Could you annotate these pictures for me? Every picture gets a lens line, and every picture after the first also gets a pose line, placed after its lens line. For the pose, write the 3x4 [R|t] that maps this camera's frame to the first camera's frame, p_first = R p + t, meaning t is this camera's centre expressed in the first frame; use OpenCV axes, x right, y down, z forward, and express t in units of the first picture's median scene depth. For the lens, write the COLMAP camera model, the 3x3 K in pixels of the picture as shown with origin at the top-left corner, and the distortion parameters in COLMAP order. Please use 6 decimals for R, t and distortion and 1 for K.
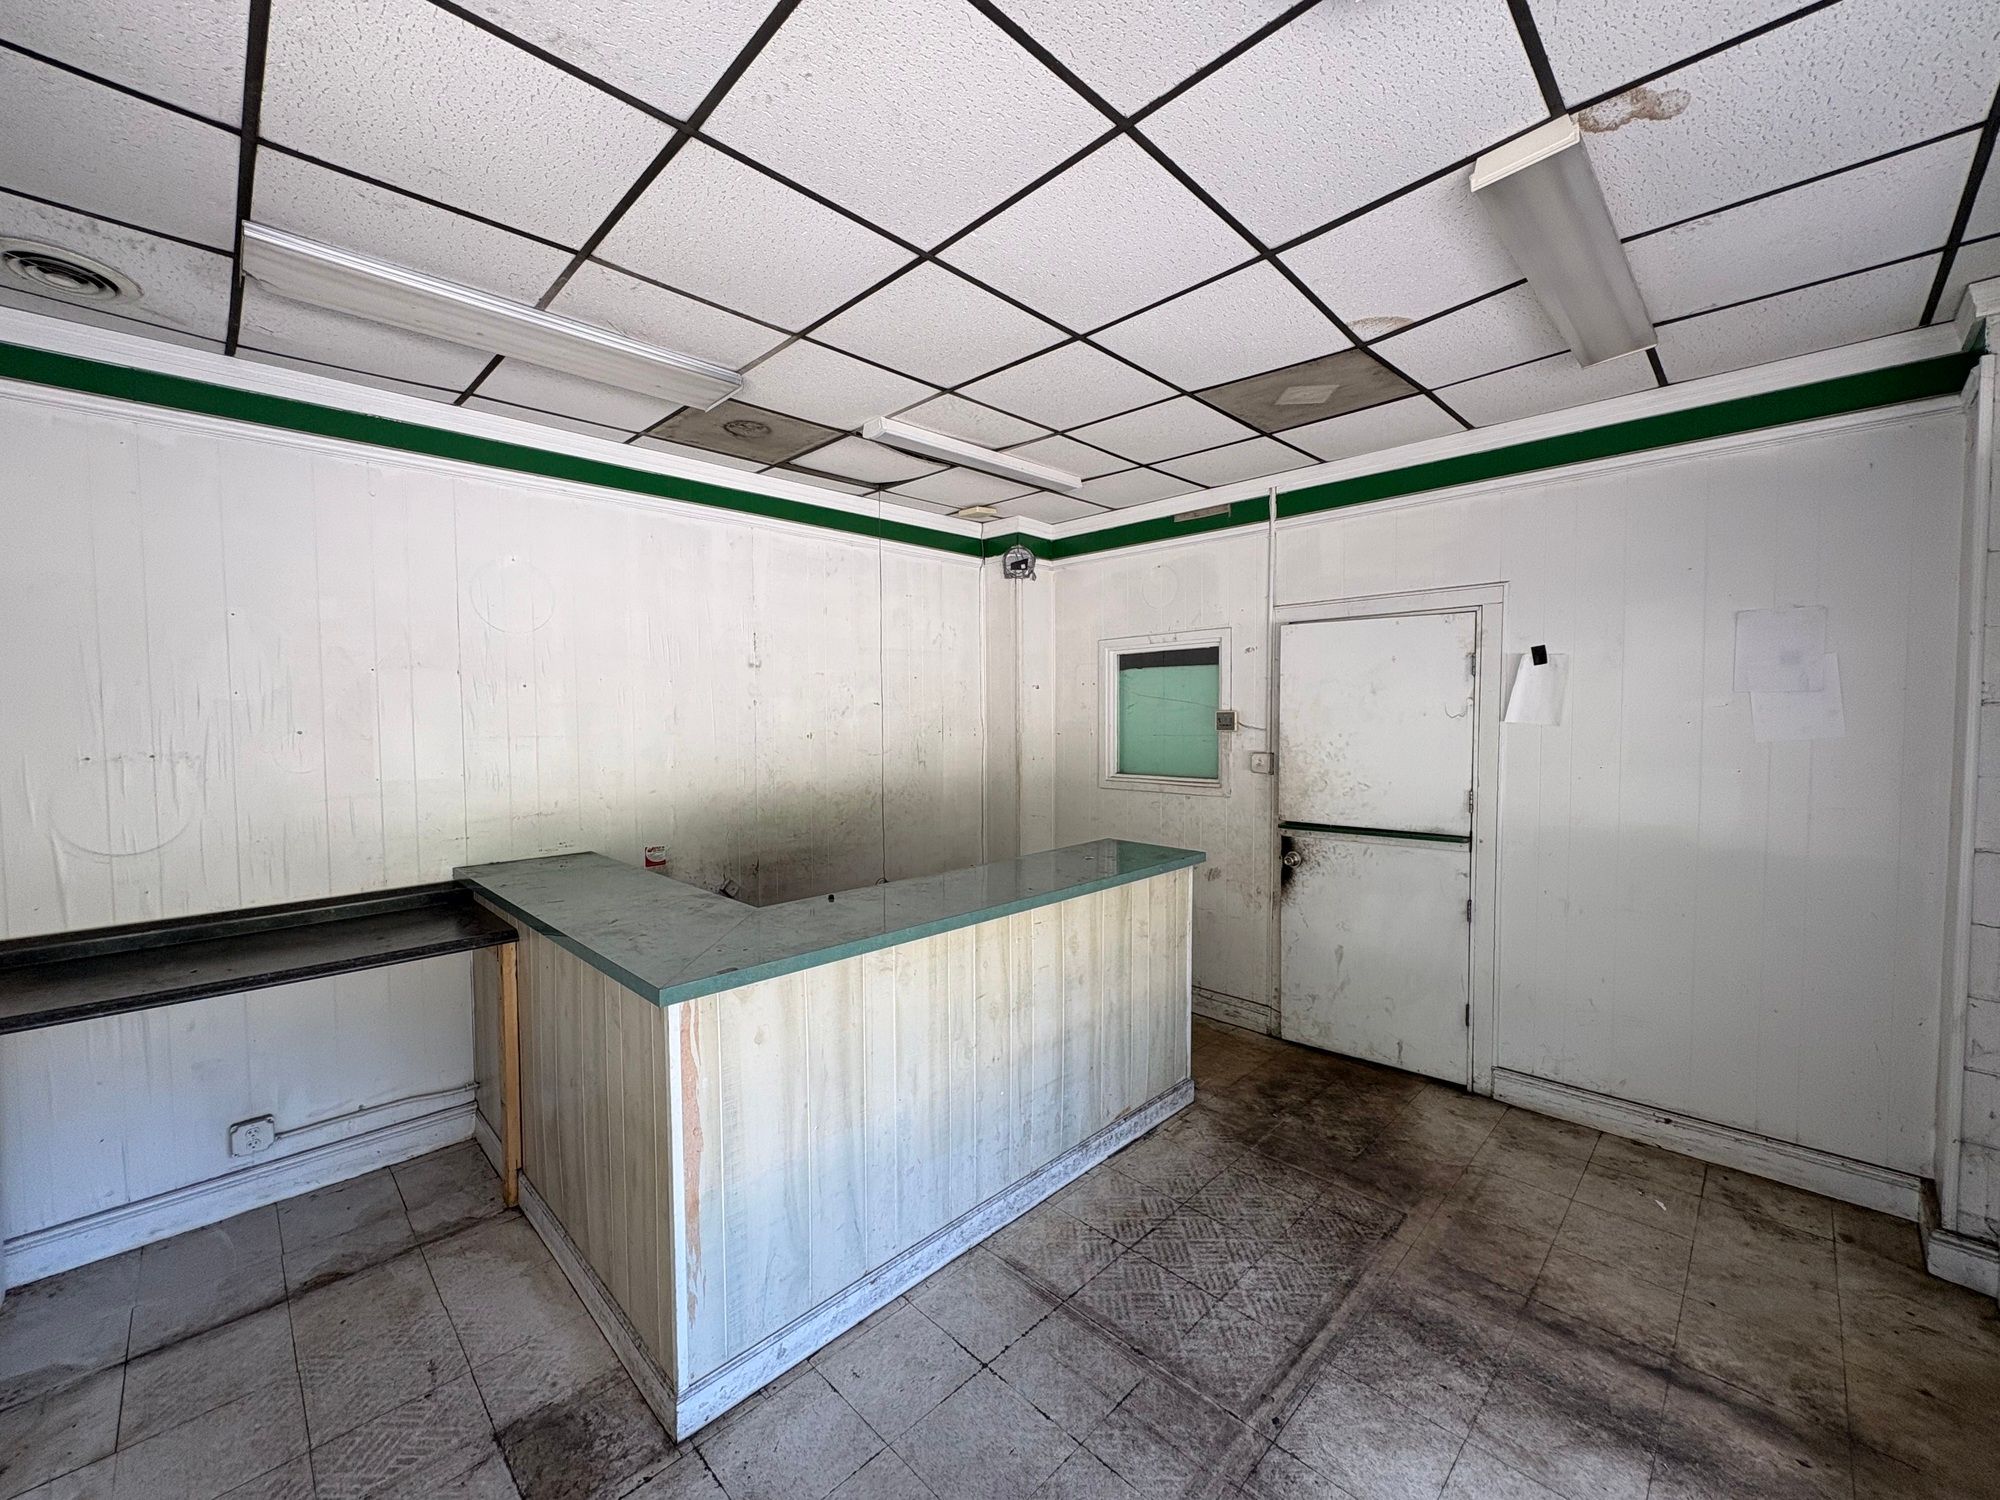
lens RADIAL K [[792.3, 0, 998.4], [0, 792.3, 748.8], [0, 0, 1]] dist [0.000400, 0.000098]
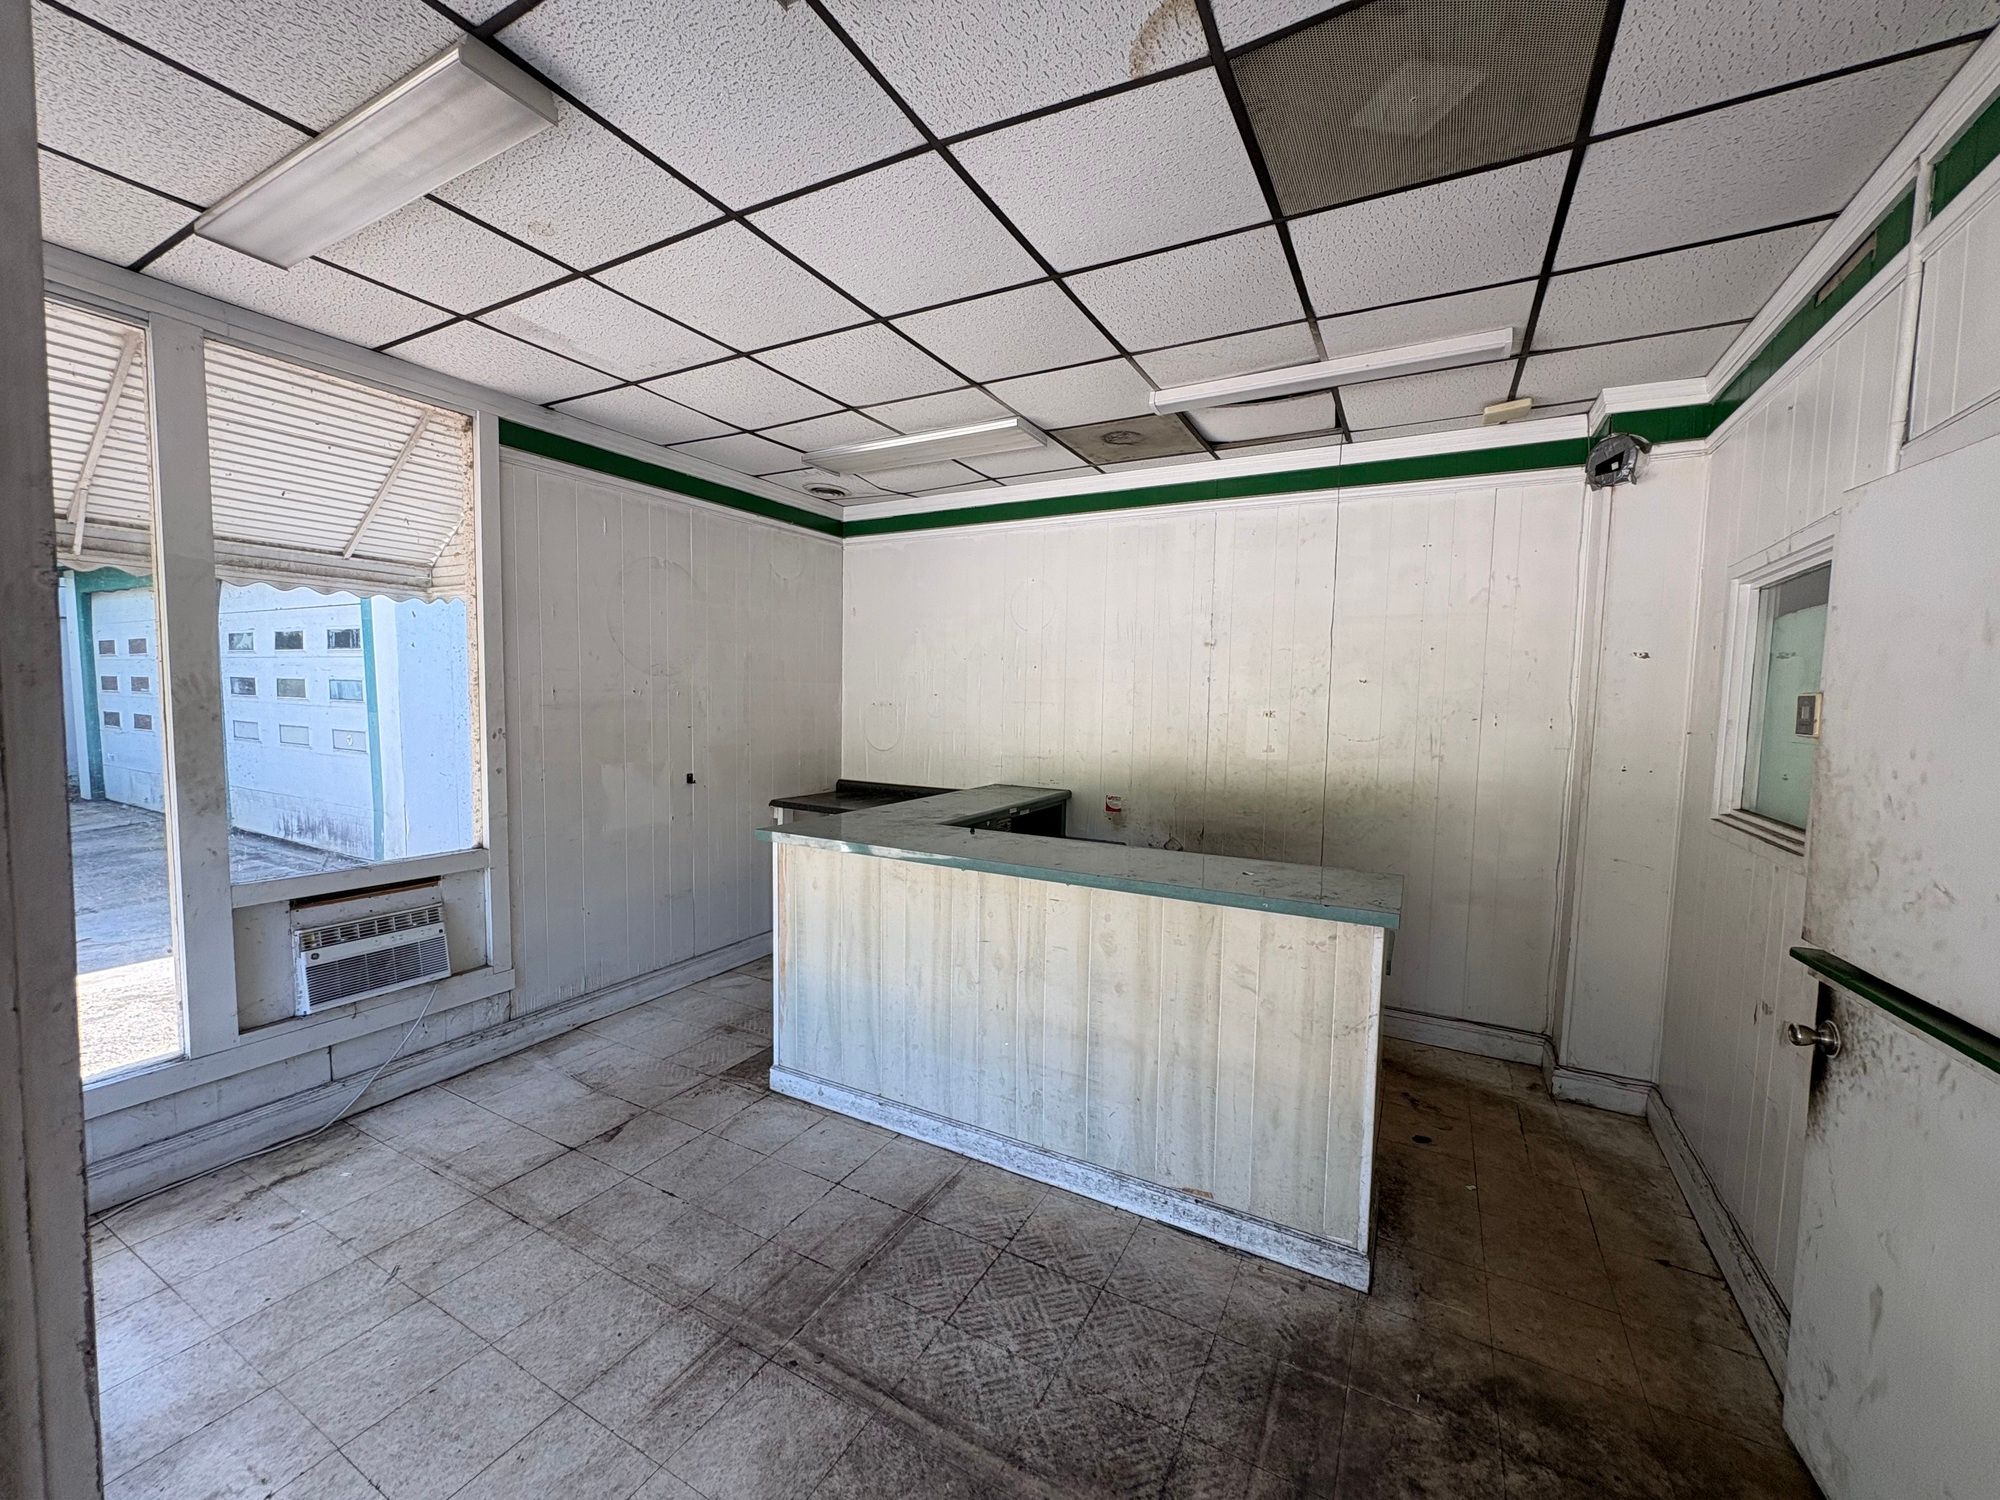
lens RADIAL K [[792.3, 0, 1001.3], [0, 792.3, 750.0], [0, 0, 1]] dist [0.000400, 0.000098]
pose [[0.284129, 0.079490, -0.955485, 0.913910], [-0.065688, 0.995830, 0.063312, -0.019375], [0.956533, 0.044775, 0.288165, 0.627819]]
